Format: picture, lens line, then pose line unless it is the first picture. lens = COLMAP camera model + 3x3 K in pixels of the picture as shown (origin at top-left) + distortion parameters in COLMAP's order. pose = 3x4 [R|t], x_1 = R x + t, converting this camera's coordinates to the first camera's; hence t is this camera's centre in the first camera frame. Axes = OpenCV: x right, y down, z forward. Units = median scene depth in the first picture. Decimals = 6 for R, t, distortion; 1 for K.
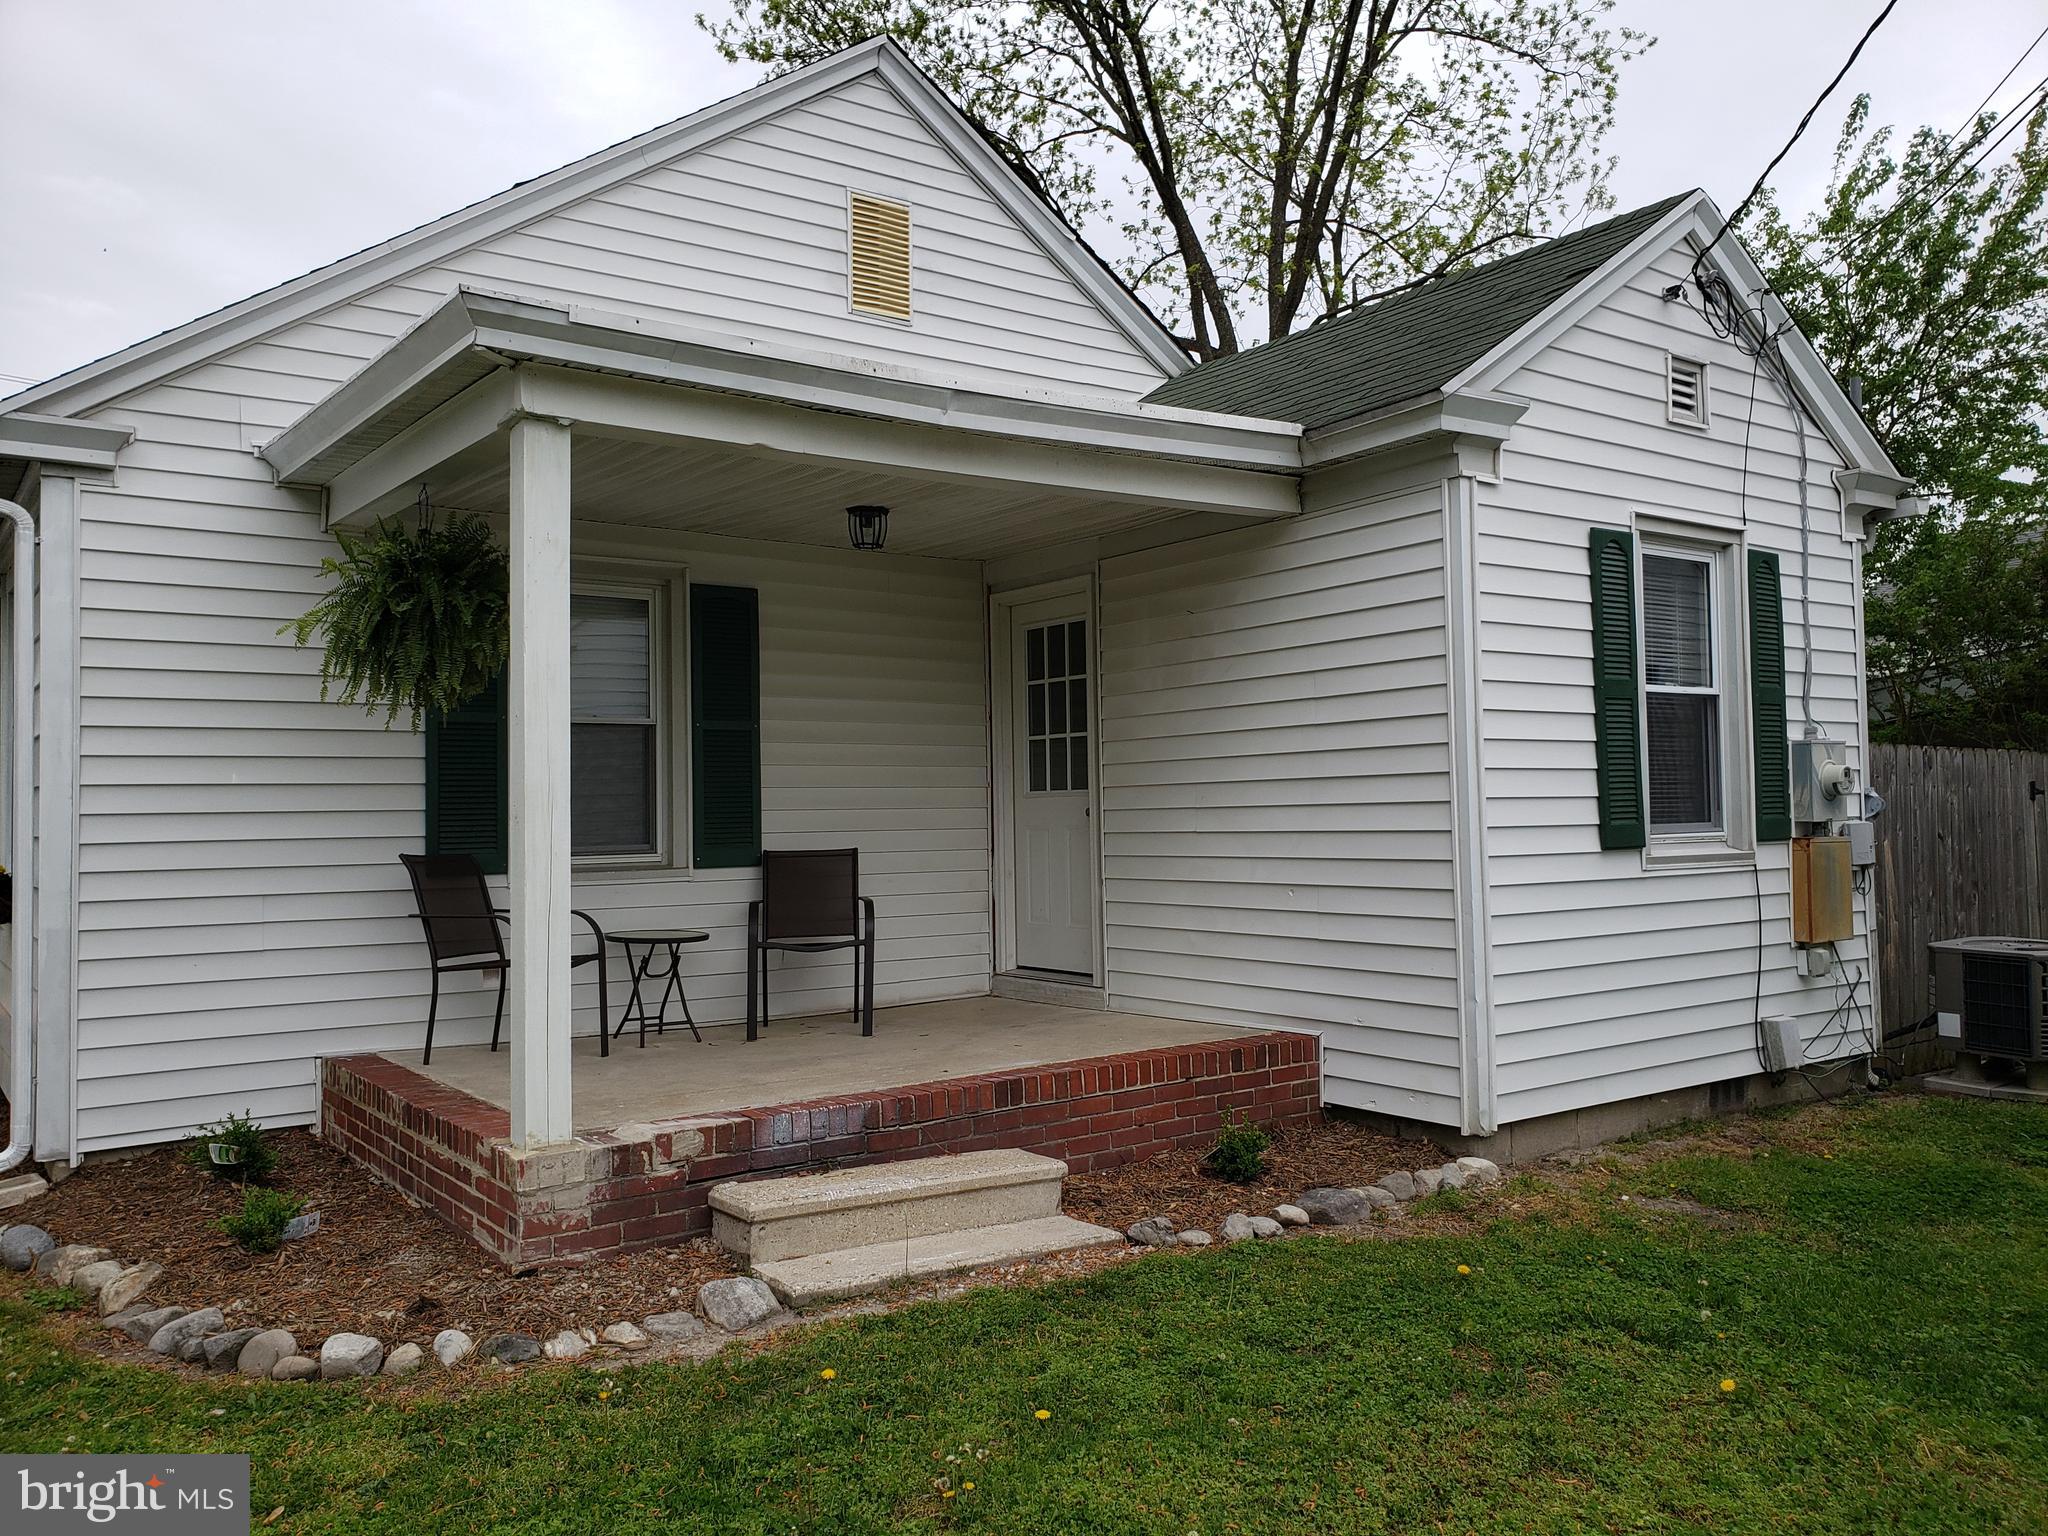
lens RADIAL K [[1589.8, 0, 1022.5], [0, 1589.8, 744.8], [0, 0, 1]] dist [0.042844, -0.011344]
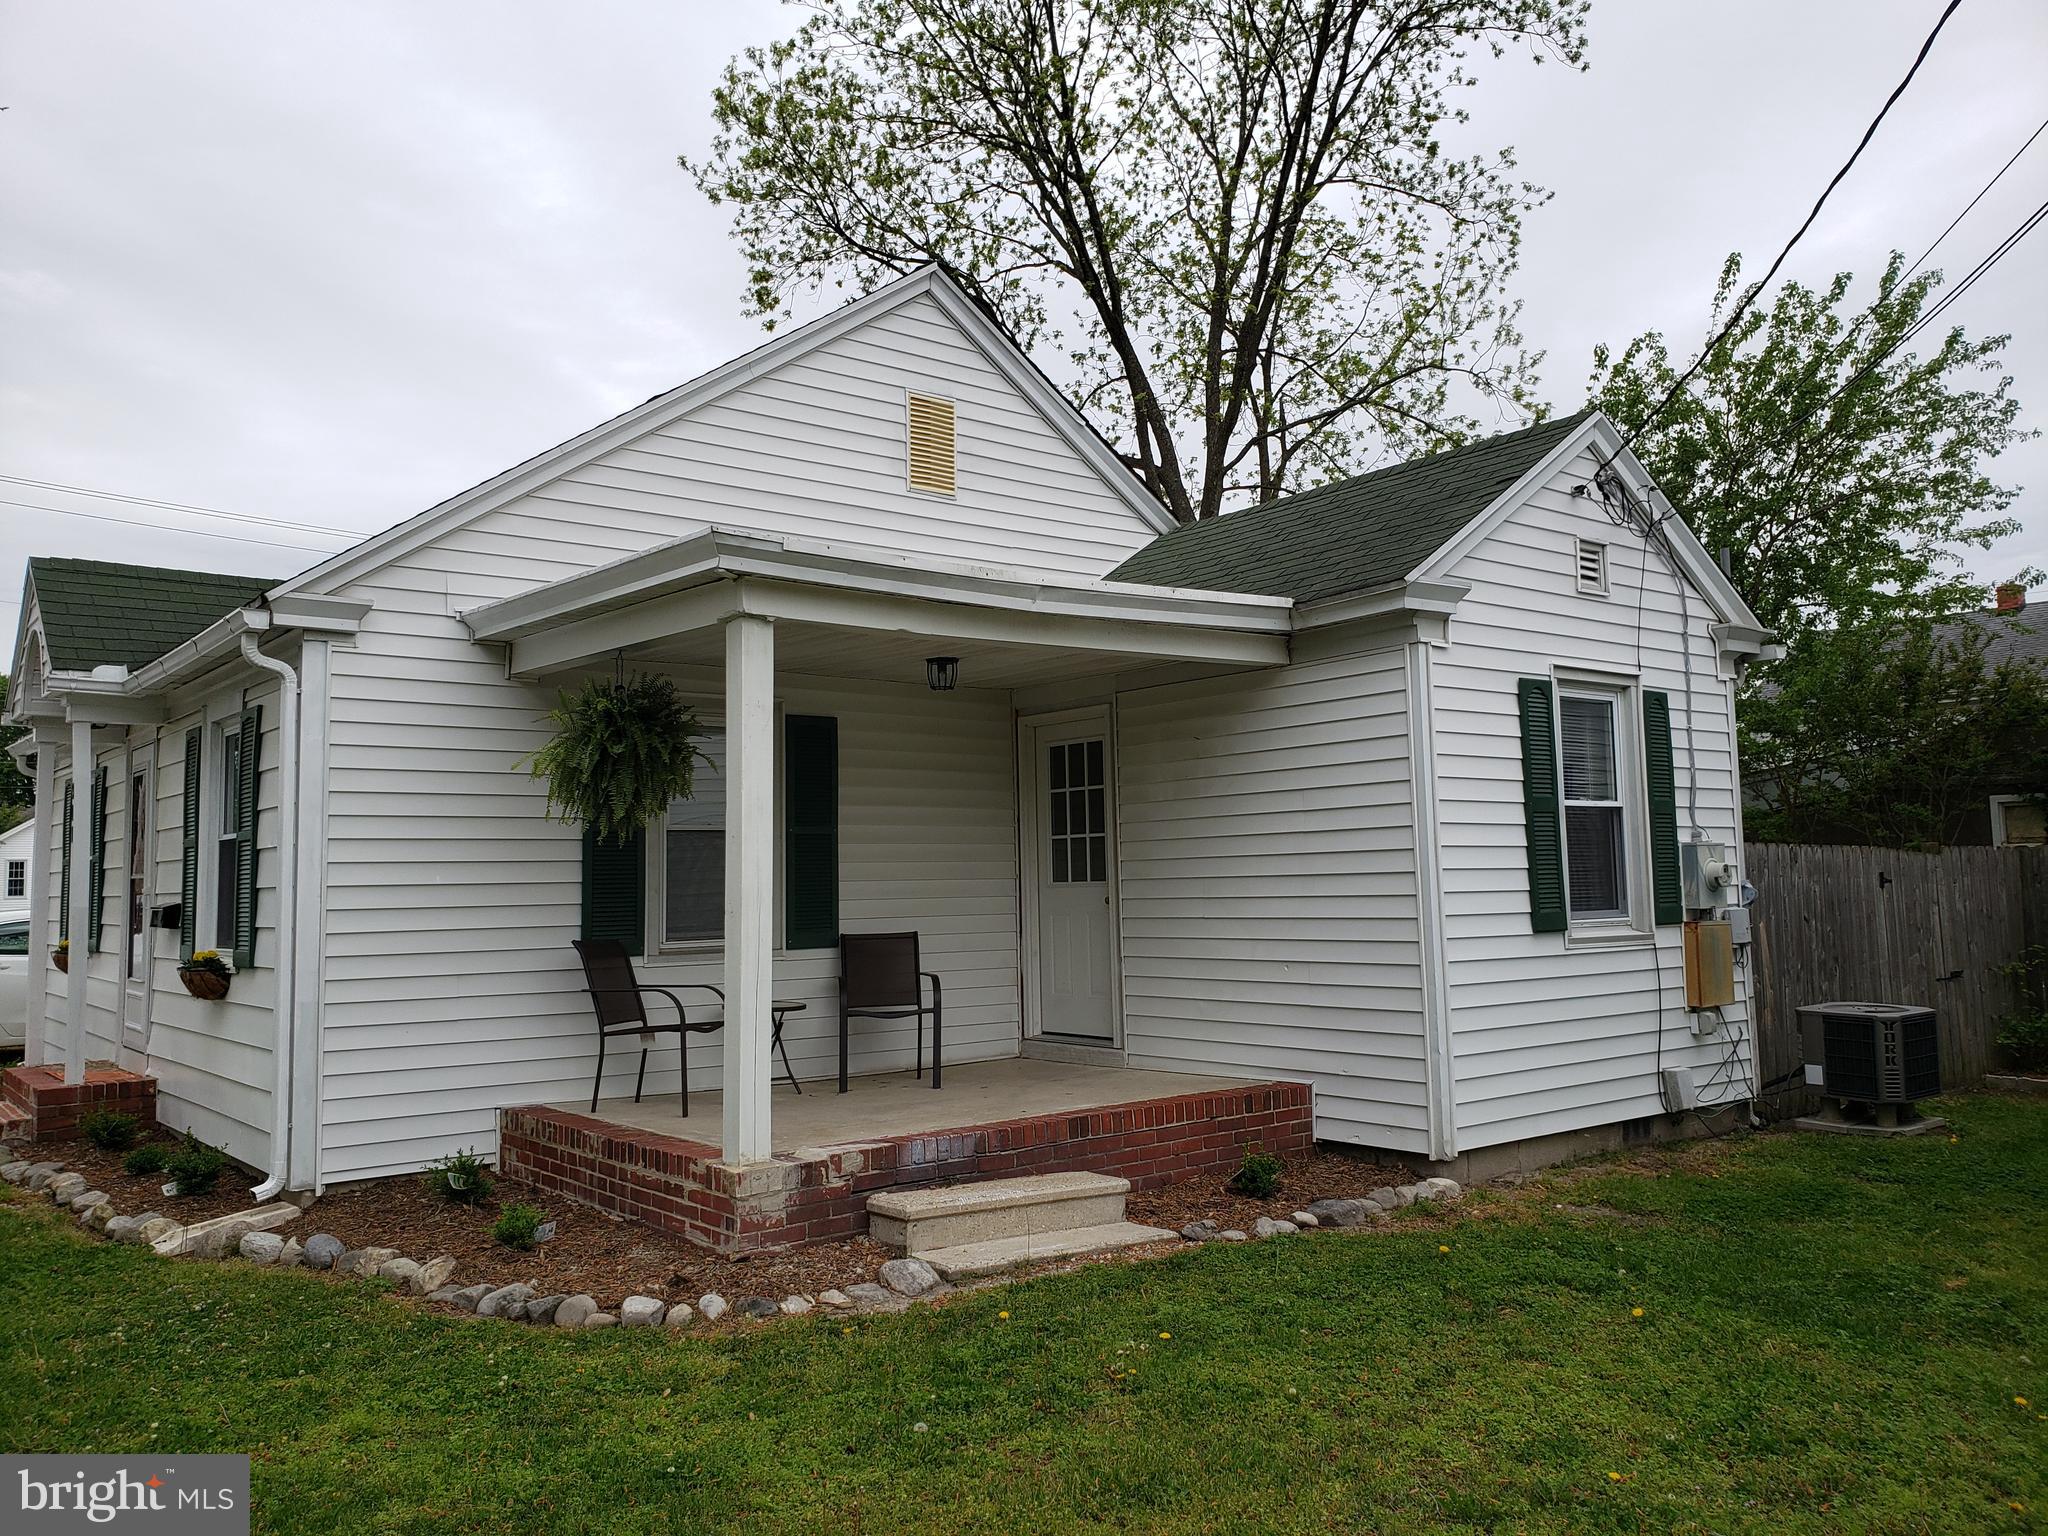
lens RADIAL K [[1589.8, 0, 989.7], [0, 1589.8, 738.9], [0, 0, 1]] dist [0.042844, -0.011344]
pose [[0.999484, -0.000490, 0.032109, -0.093653], [0.002131, 0.998691, -0.051104, -0.020521], [-0.032042, 0.051146, 0.998177, -0.221340]]
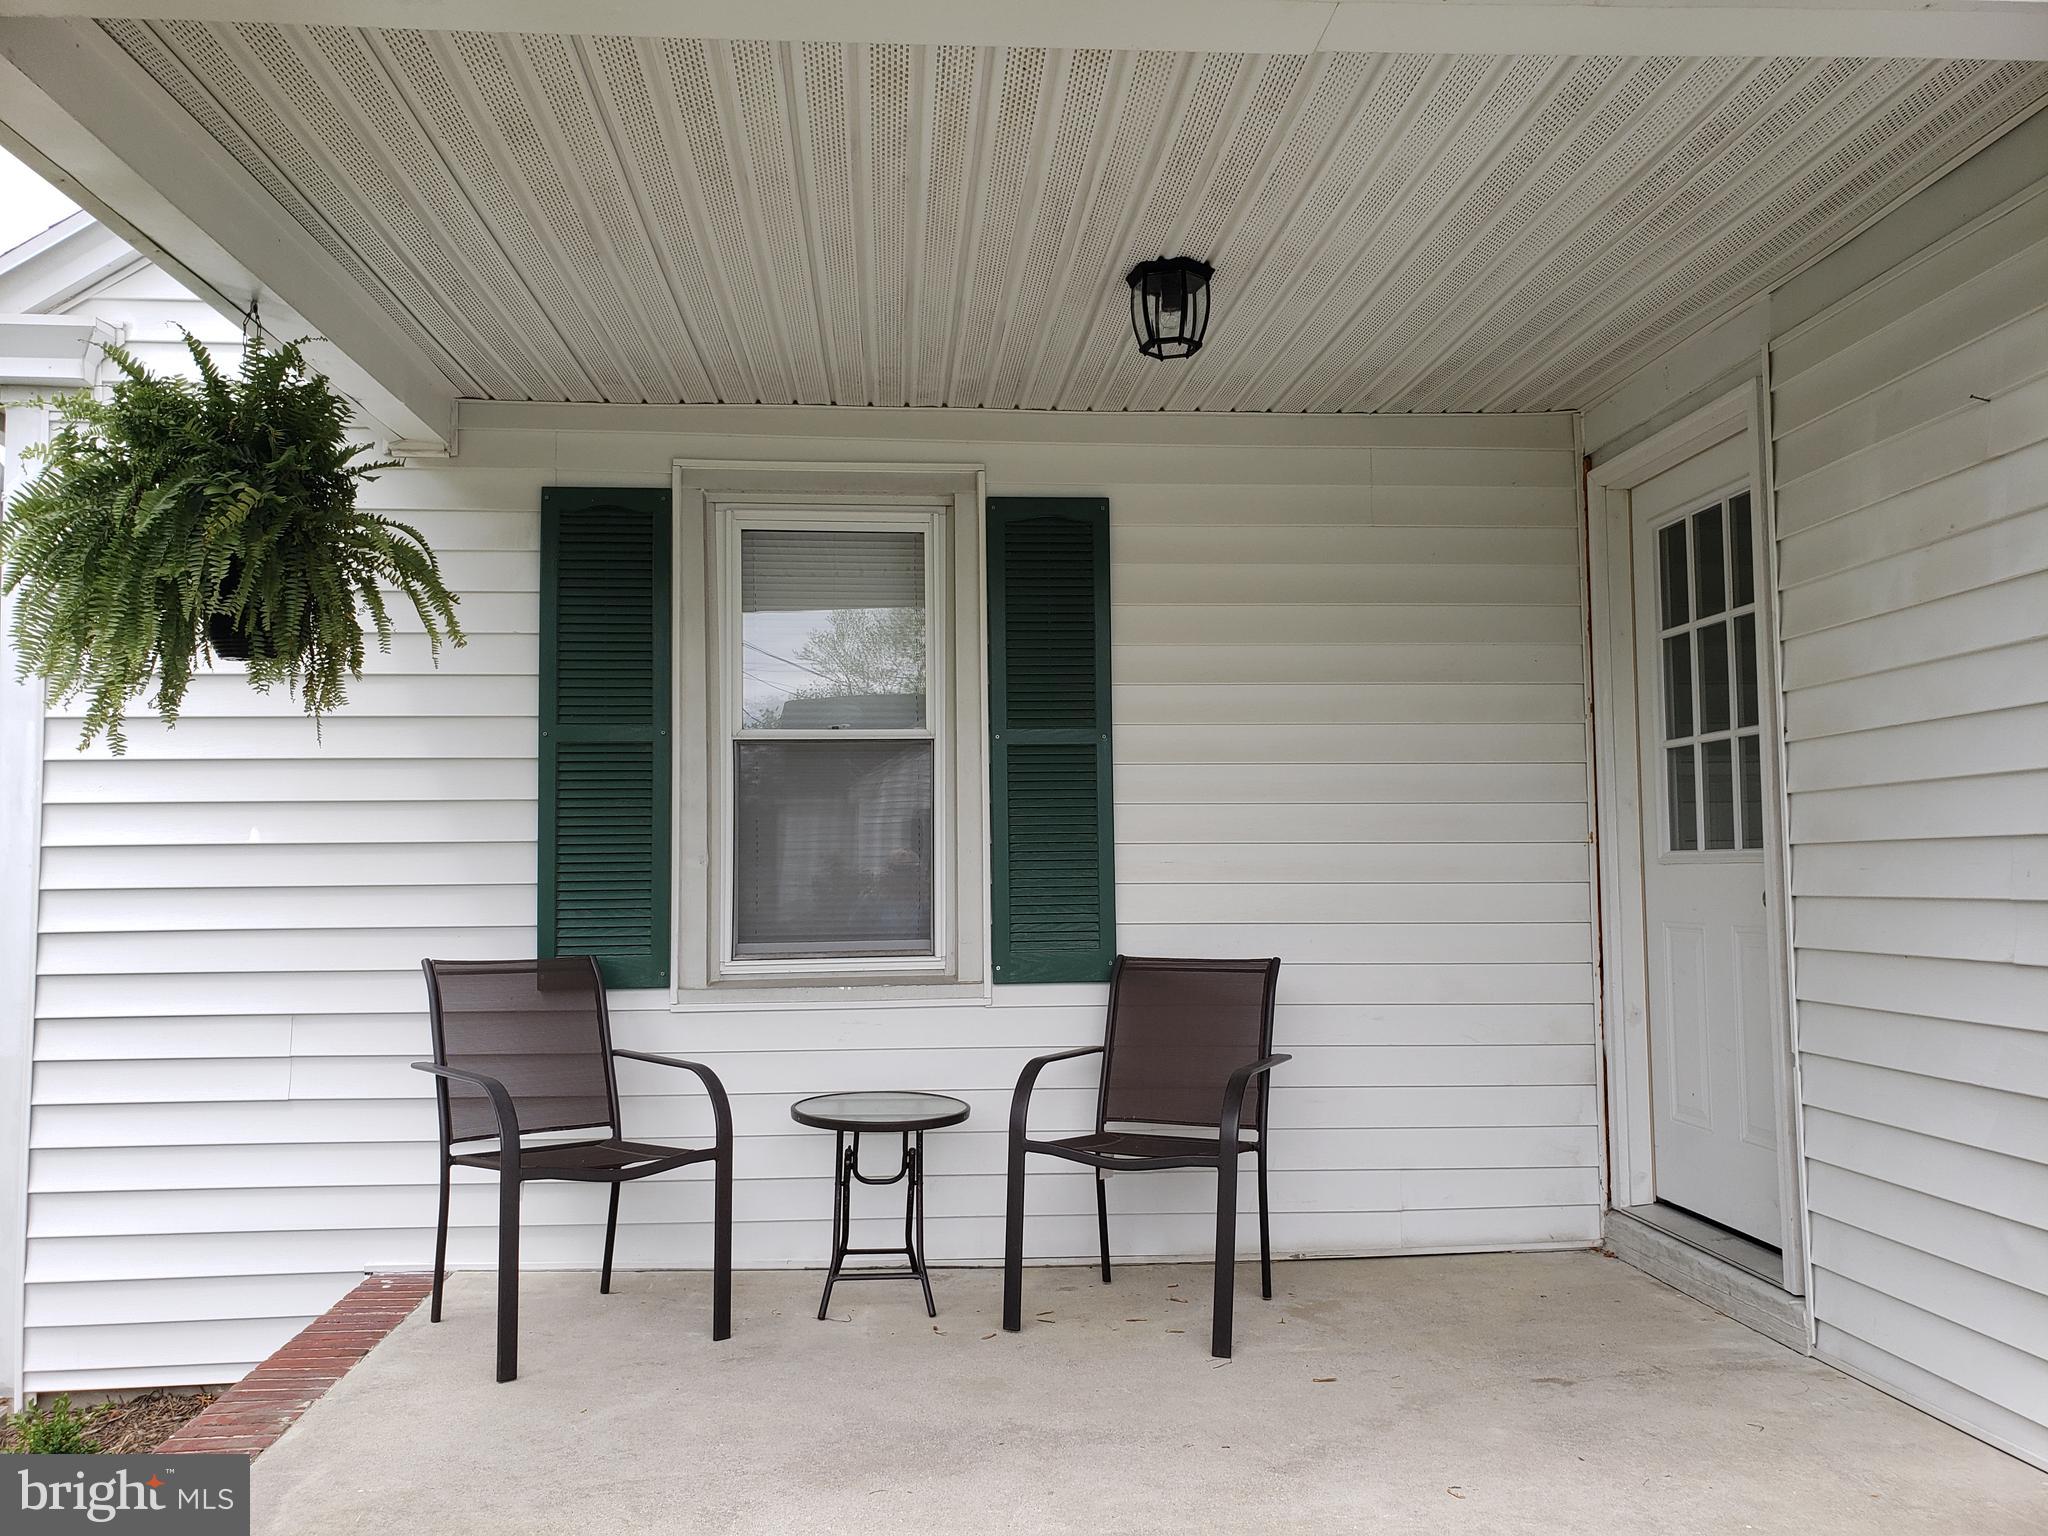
lens RADIAL K [[1589.8, 0, 1004.2], [0, 1589.8, 767.4], [0, 0, 1]] dist [0.042844, -0.011344]
pose [[0.847604, -0.026761, -0.529954, 0.109983], [0.019183, 0.999620, -0.019798, 0.010495], [0.530283, 0.006615, 0.847795, 0.535039]]
